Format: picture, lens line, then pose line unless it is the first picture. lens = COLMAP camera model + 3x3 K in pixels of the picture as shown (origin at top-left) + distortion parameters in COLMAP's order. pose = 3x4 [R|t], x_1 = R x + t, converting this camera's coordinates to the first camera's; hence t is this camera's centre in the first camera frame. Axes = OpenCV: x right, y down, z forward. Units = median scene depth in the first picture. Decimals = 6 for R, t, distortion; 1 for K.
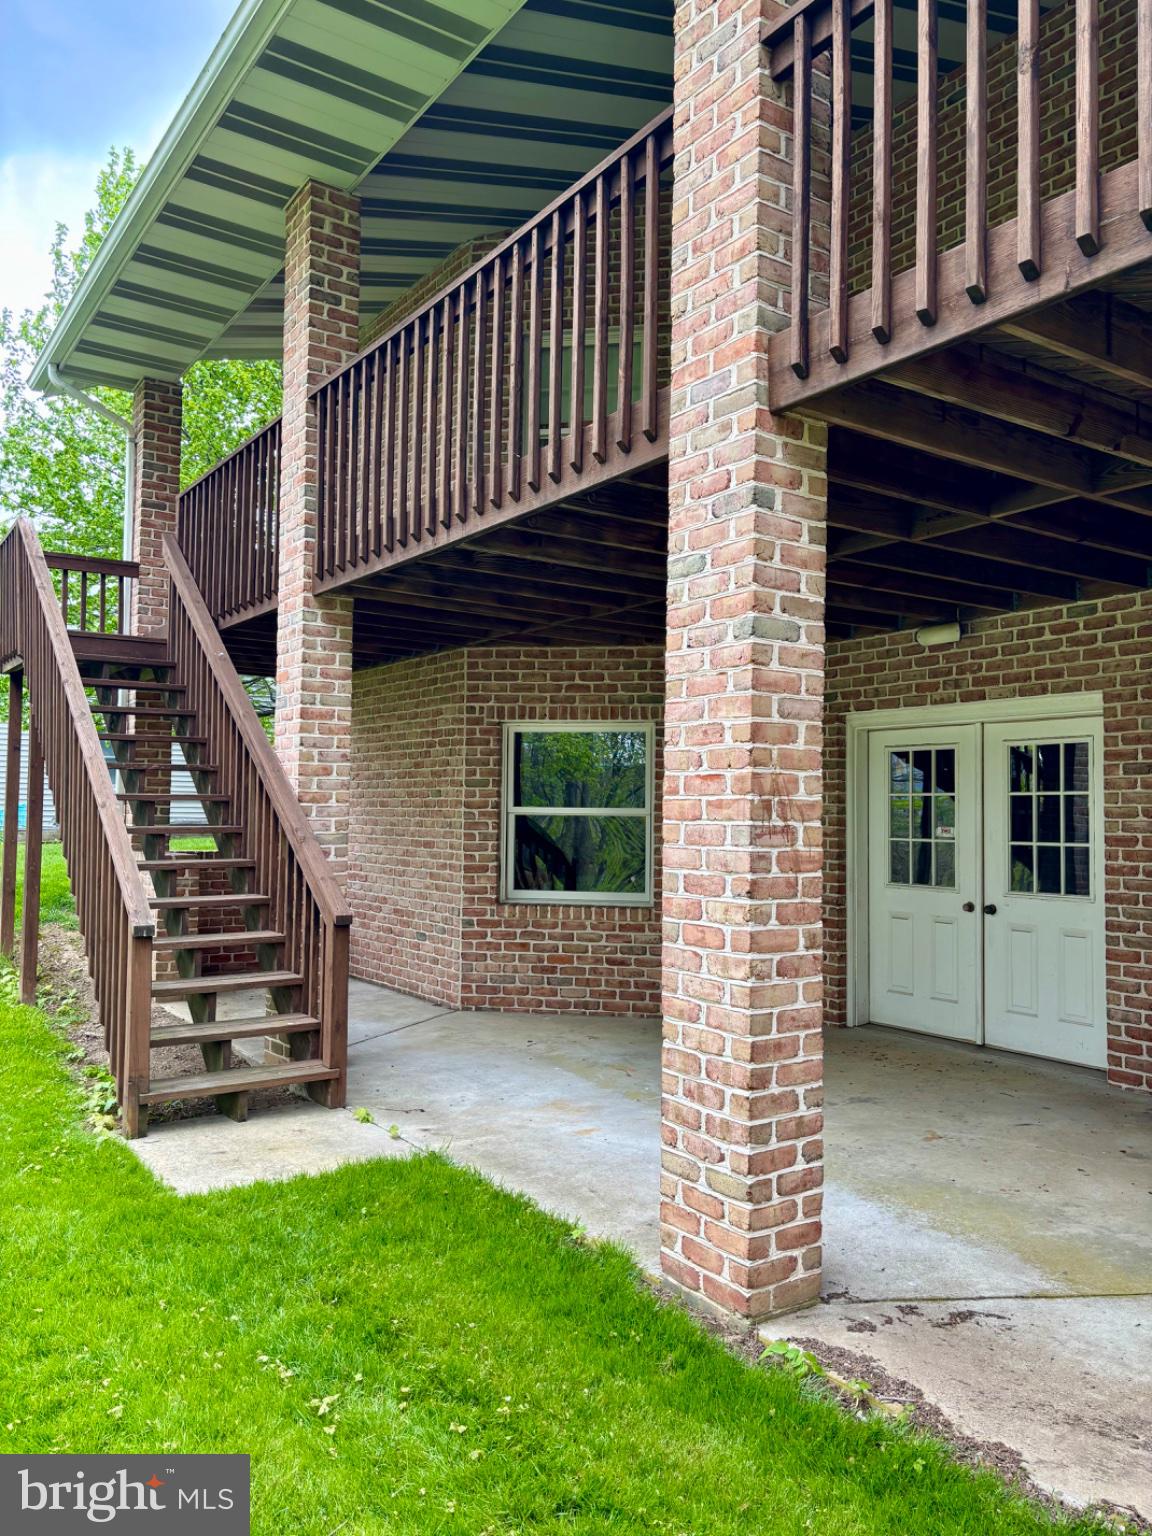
lens RADIAL K [[1146.3, 0, 576.0], [0, 1146.3, 768.0], [0, 0, 1]] dist [0.043806, -0.069003]
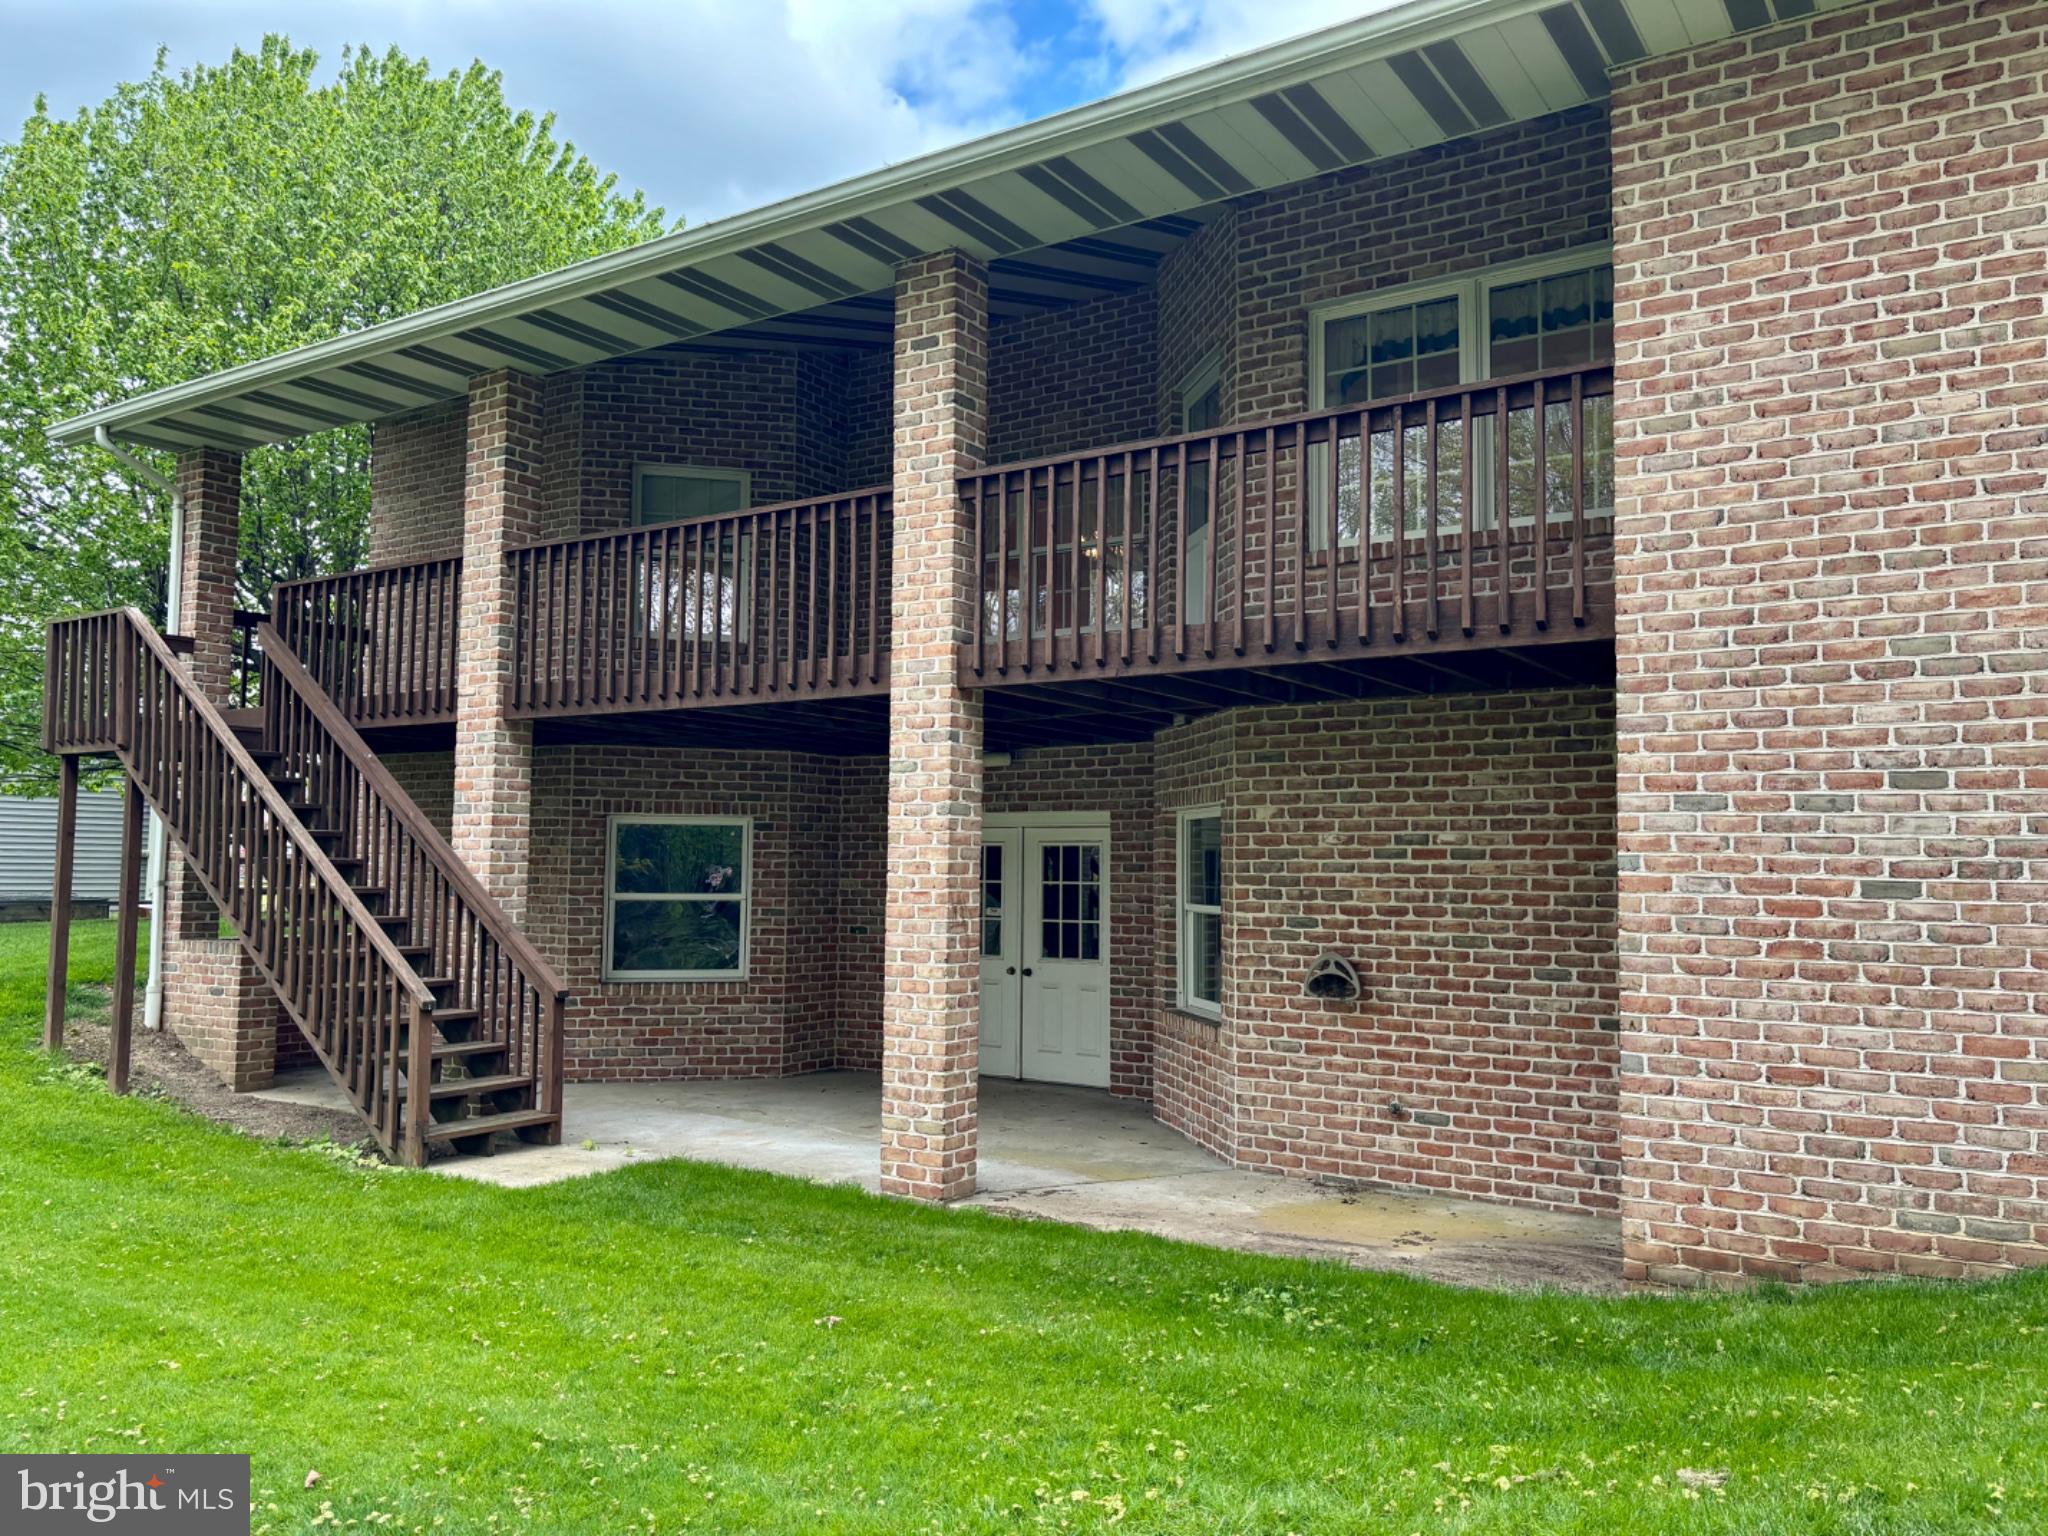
lens RADIAL K [[1514.5, 0, 1024.0], [0, 1514.5, 768.0], [0, 0, 1]] dist [0.003891, -0.120768]
pose [[0.922610, 0.022076, 0.385102, -0.338545], [-0.011523, 0.999493, -0.029689, -0.062586], [-0.385562, 0.022954, 0.922396, -0.634852]]
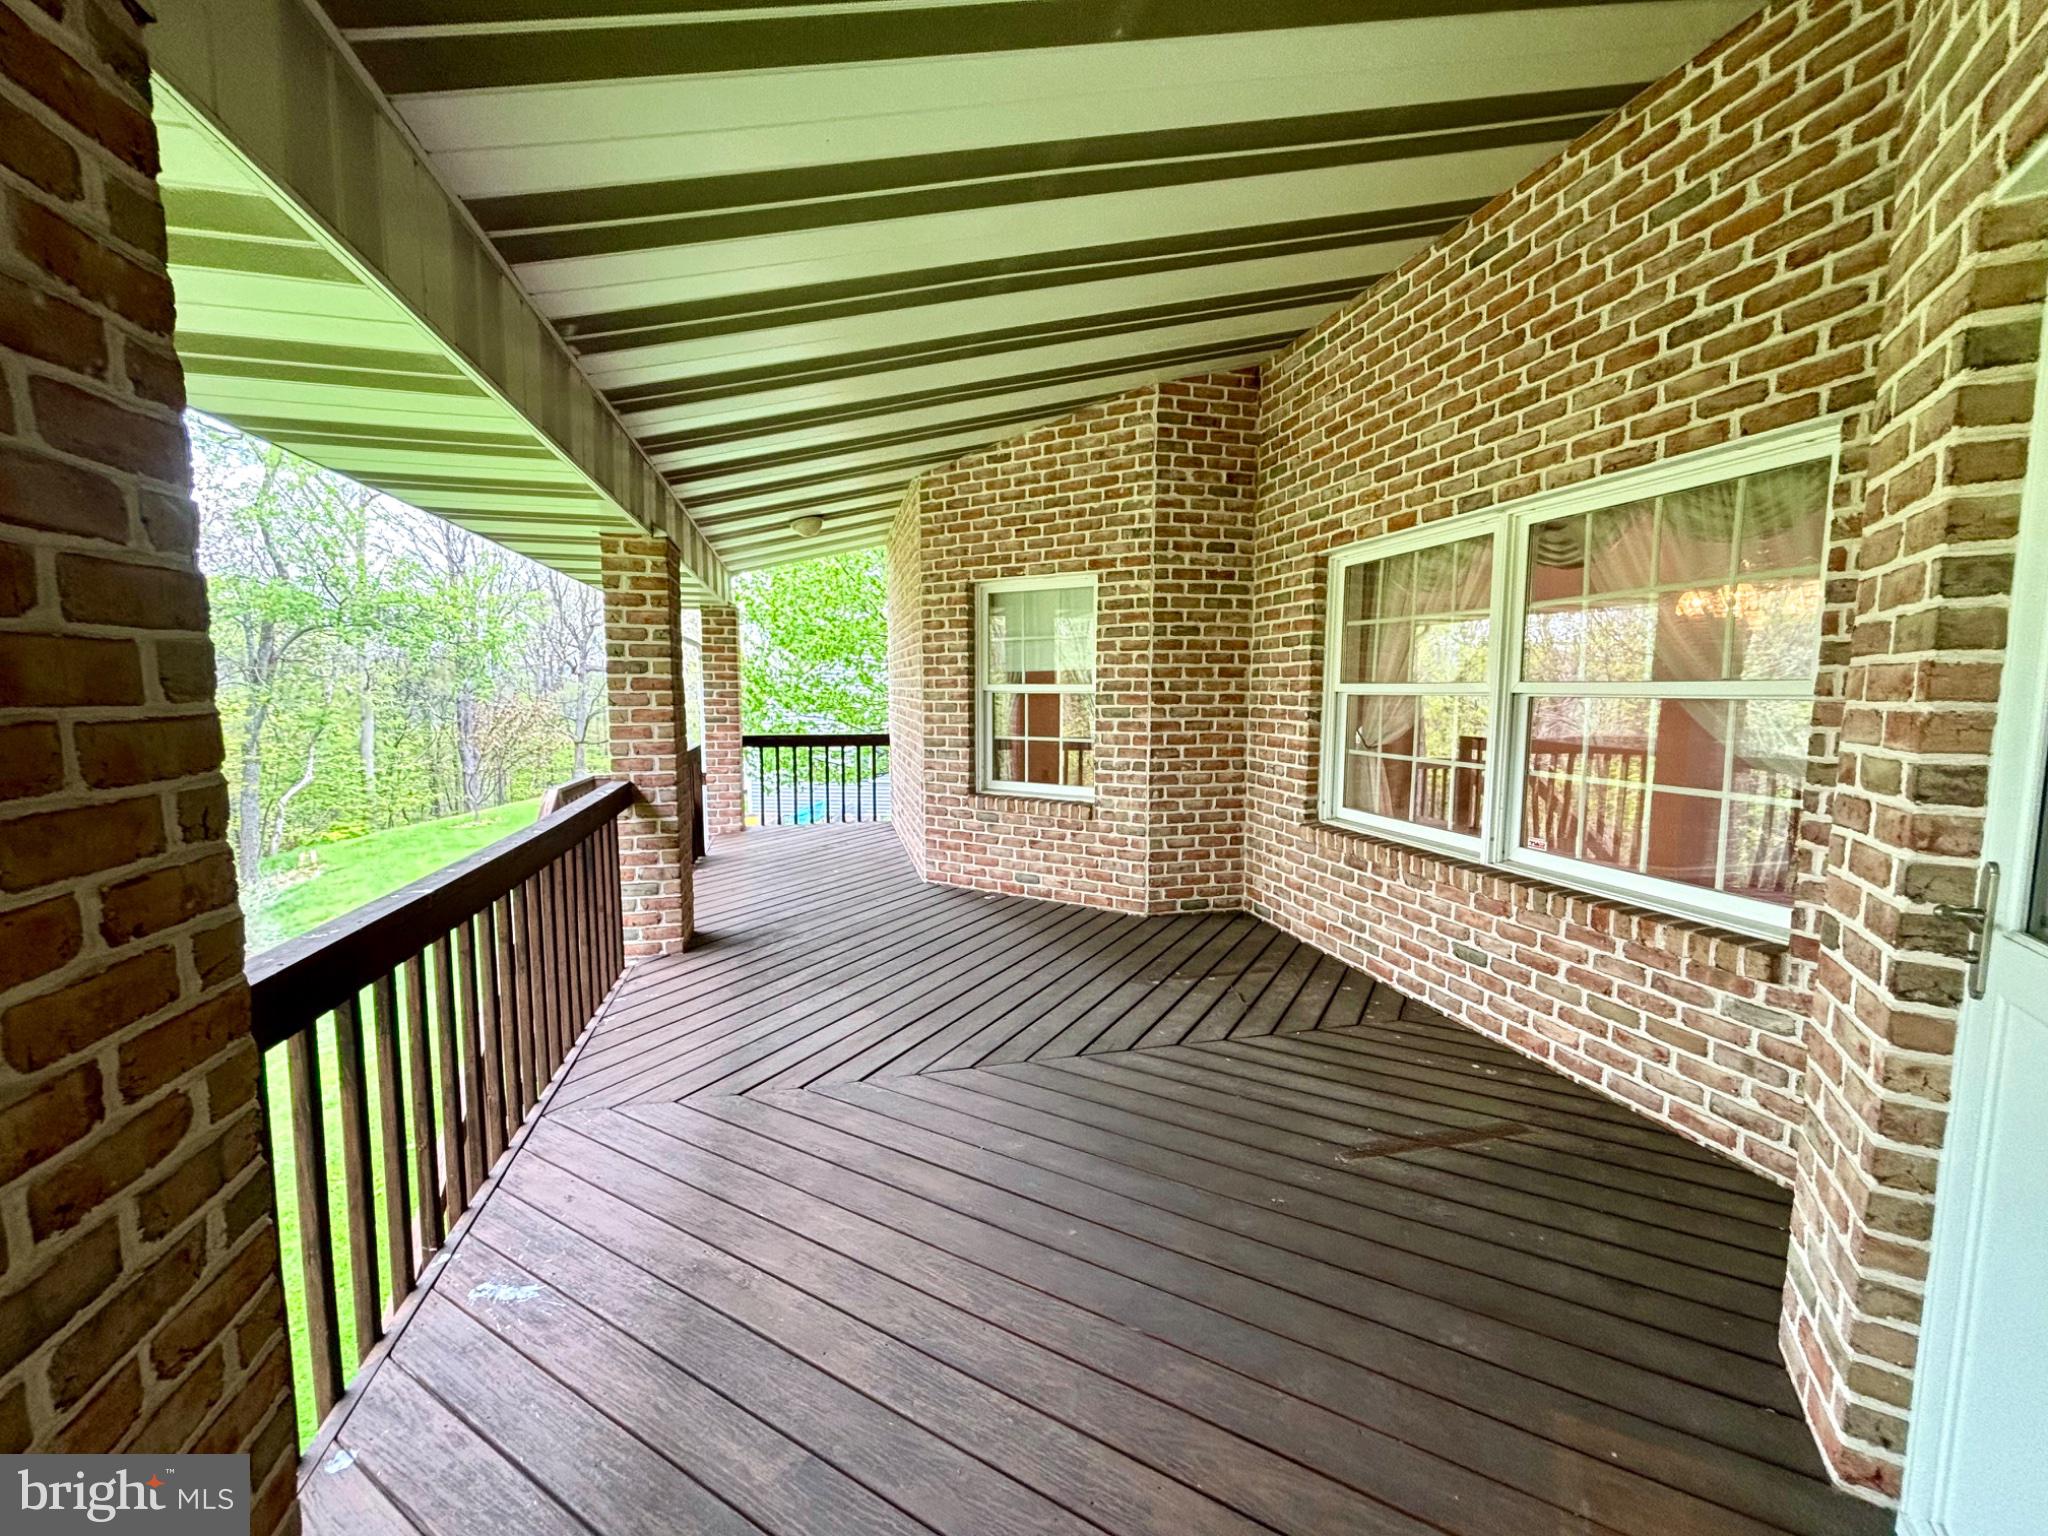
lens RADIAL K [[815.1, 0, 1024.0], [0, 815.1, 768.0], [0, 0, 1]] dist [-0.000802, -0.000115]
pose [[0.943071, 0.020418, -0.331965, 0.282511], [0.022009, 0.992095, 0.123548, -0.417231], [0.331863, -0.123820, 0.935166, 0.533193]]
